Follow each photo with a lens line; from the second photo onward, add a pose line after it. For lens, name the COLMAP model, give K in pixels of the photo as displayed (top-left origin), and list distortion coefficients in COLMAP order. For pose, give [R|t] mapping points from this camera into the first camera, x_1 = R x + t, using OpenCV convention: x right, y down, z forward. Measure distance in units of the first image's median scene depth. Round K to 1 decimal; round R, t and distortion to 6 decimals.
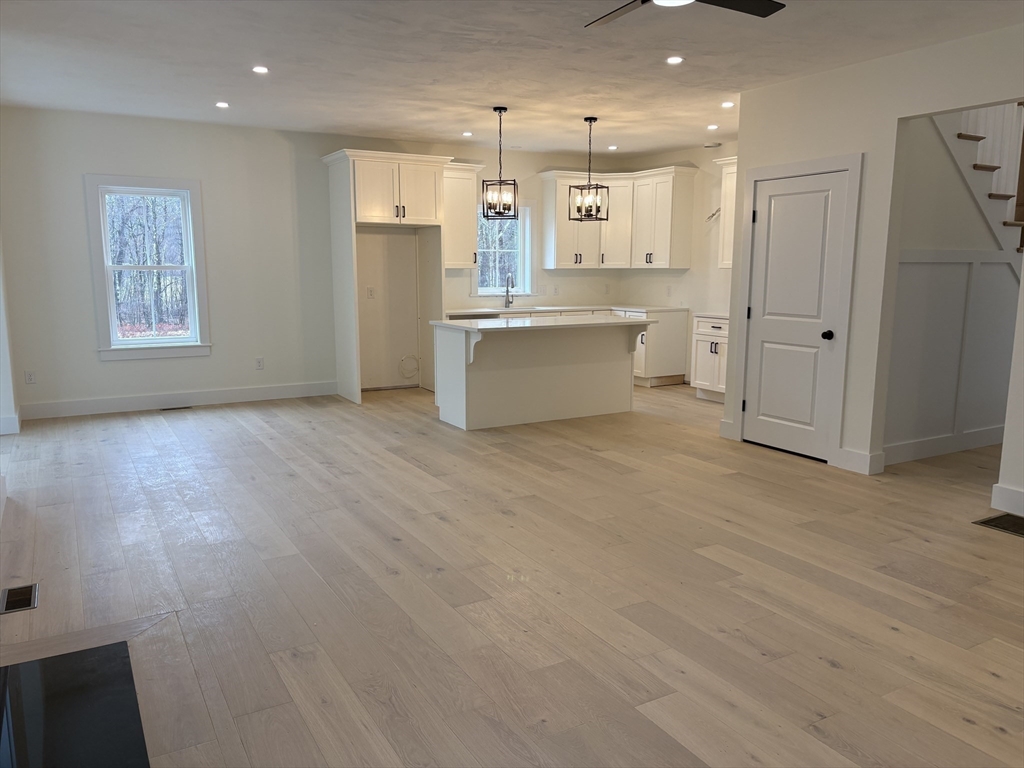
lens RADIAL K [[768.9, 0, 512.9], [0, 768.9, 390.2], [0, 0, 1]] dist [0.085384, -0.090121]
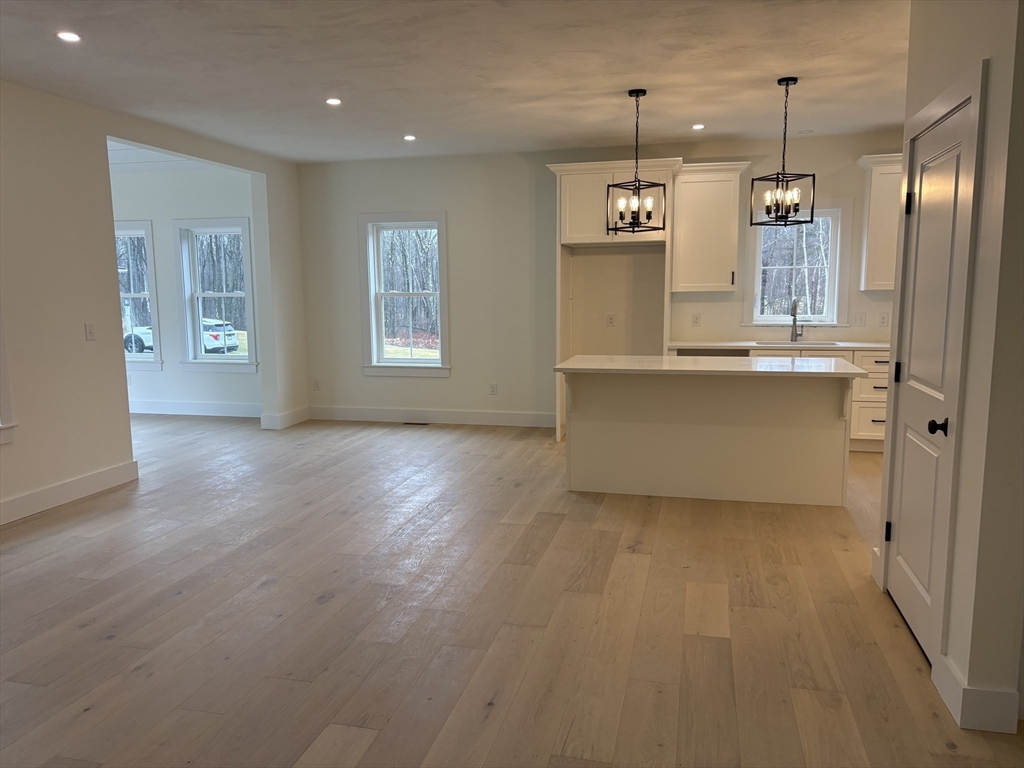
lens RADIAL K [[770.5, 0, 508.5], [0, 770.5, 386.1], [0, 0, 1]] dist [0.063271, -0.069133]
pose [[0.717392, 0.080361, -0.692020, 0.474825], [-0.101026, 0.994825, 0.010795, -0.063720], [0.689306, 0.062168, 0.721798, 0.372361]]
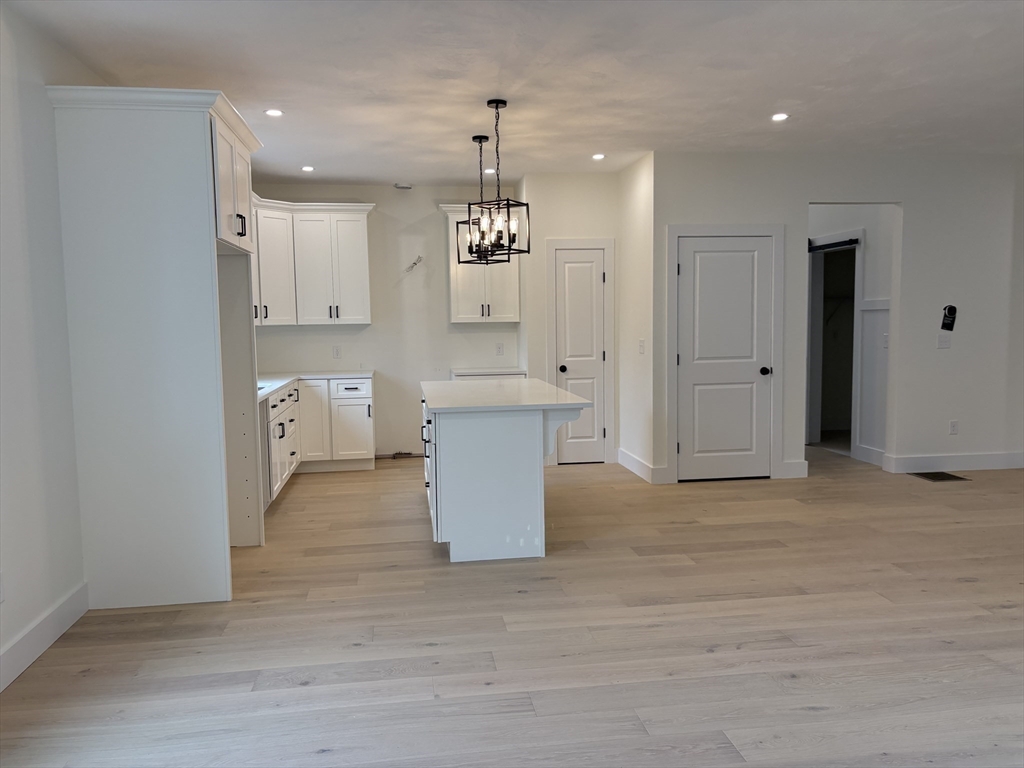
lens RADIAL K [[778.3, 0, 514.0], [0, 778.3, 384.7], [0, 0, 1]] dist [0.064871, -0.064037]
pose [[0.367701, -0.090483, 0.925532, -0.730802], [0.167319, 0.985450, 0.029867, -0.129135], [-0.914768, 0.143876, 0.377490, 0.773784]]
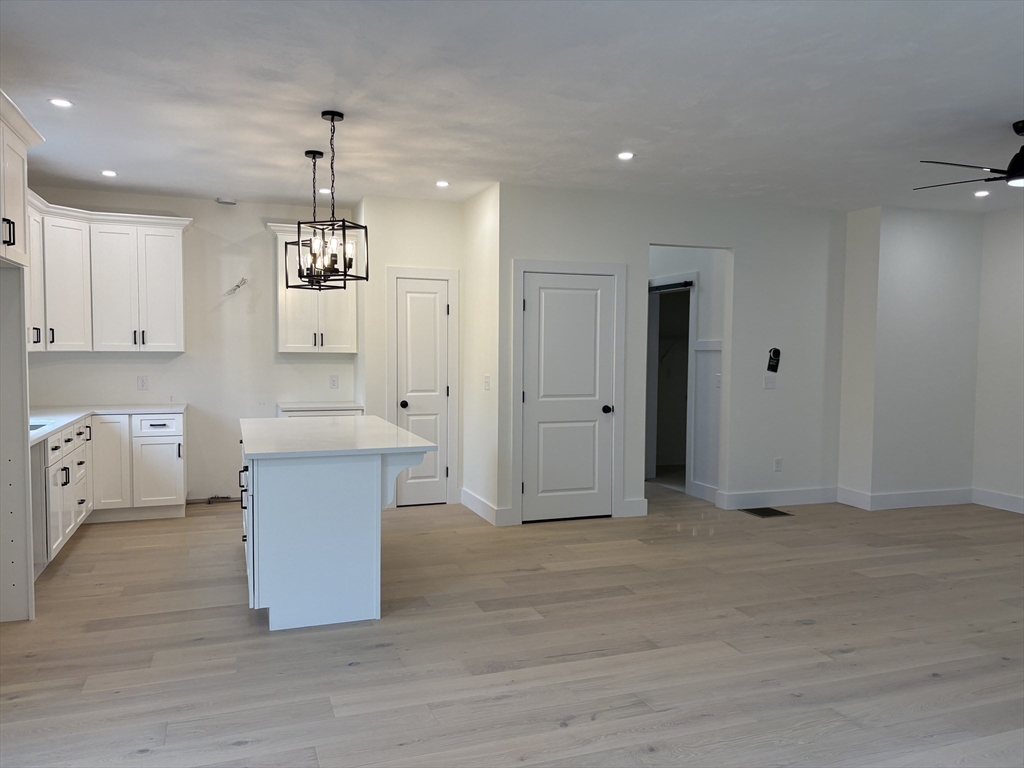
lens RADIAL K [[779.0, 0, 518.3], [0, 779.0, 387.3], [0, 0, 1]] dist [0.061260, -0.060382]
pose [[0.166313, -0.054305, 0.984576, -0.676344], [0.151425, 0.988046, 0.028918, -0.136484], [-0.974377, 0.144280, 0.172548, 0.792381]]
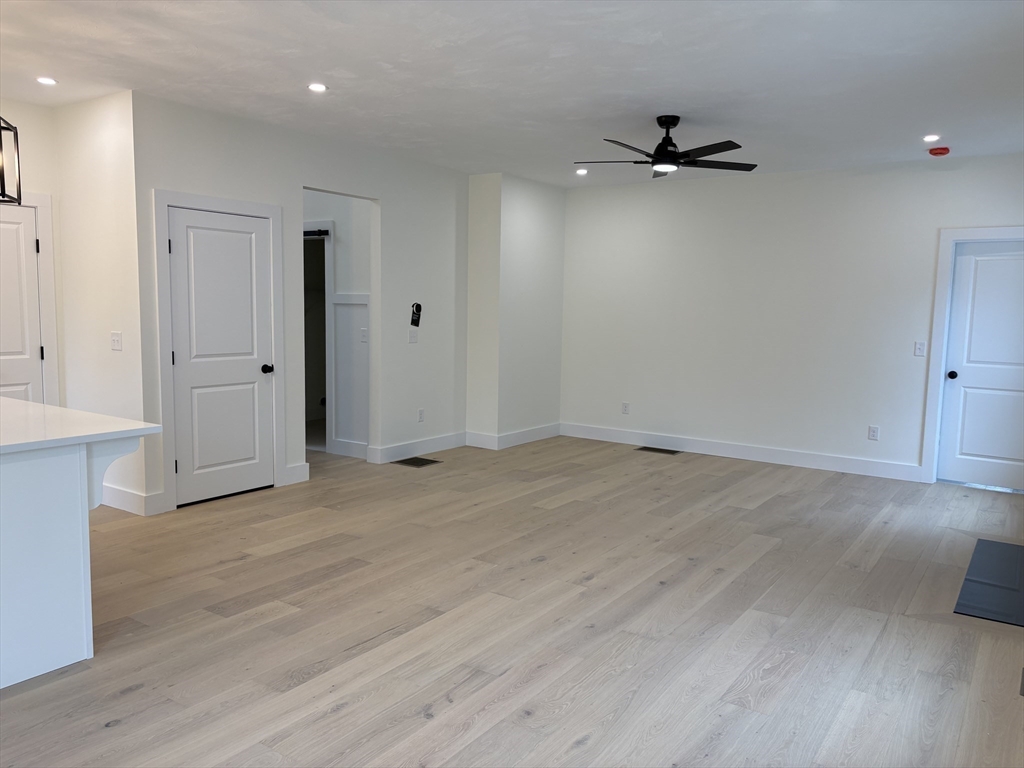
lens RADIAL K [[778.3, 0, 514.0], [0, 778.3, 384.7], [0, 0, 1]] dist [0.064871, -0.064037]
pose [[-0.429562, -0.105827, 0.896815, -0.608588], [0.123735, 0.976845, 0.174539, -0.167799], [-0.894520, 0.185943, -0.406521, 0.977516]]
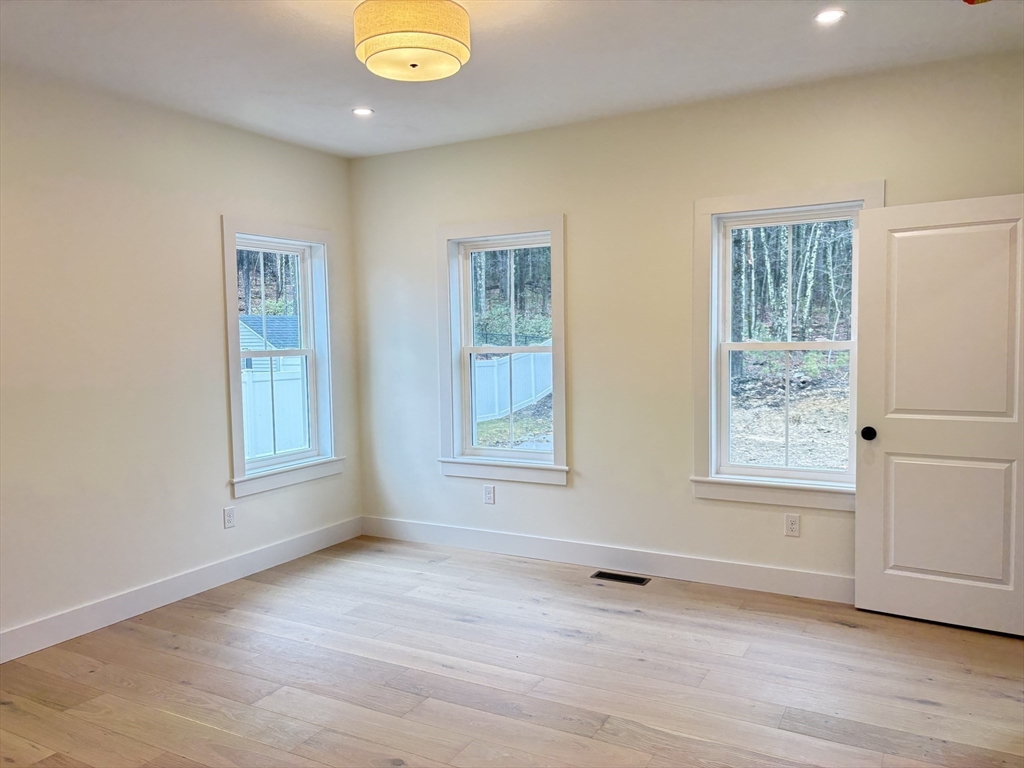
lens RADIAL K [[770.5, 0, 508.5], [0, 770.5, 386.1], [0, 0, 1]] dist [0.063271, -0.069133]
pose [[0.860198, -0.047941, 0.507702, -0.252407], [0.099157, 0.992294, -0.074303, -0.095576], [-0.500227, 0.114257, 0.858323, 0.566555]]
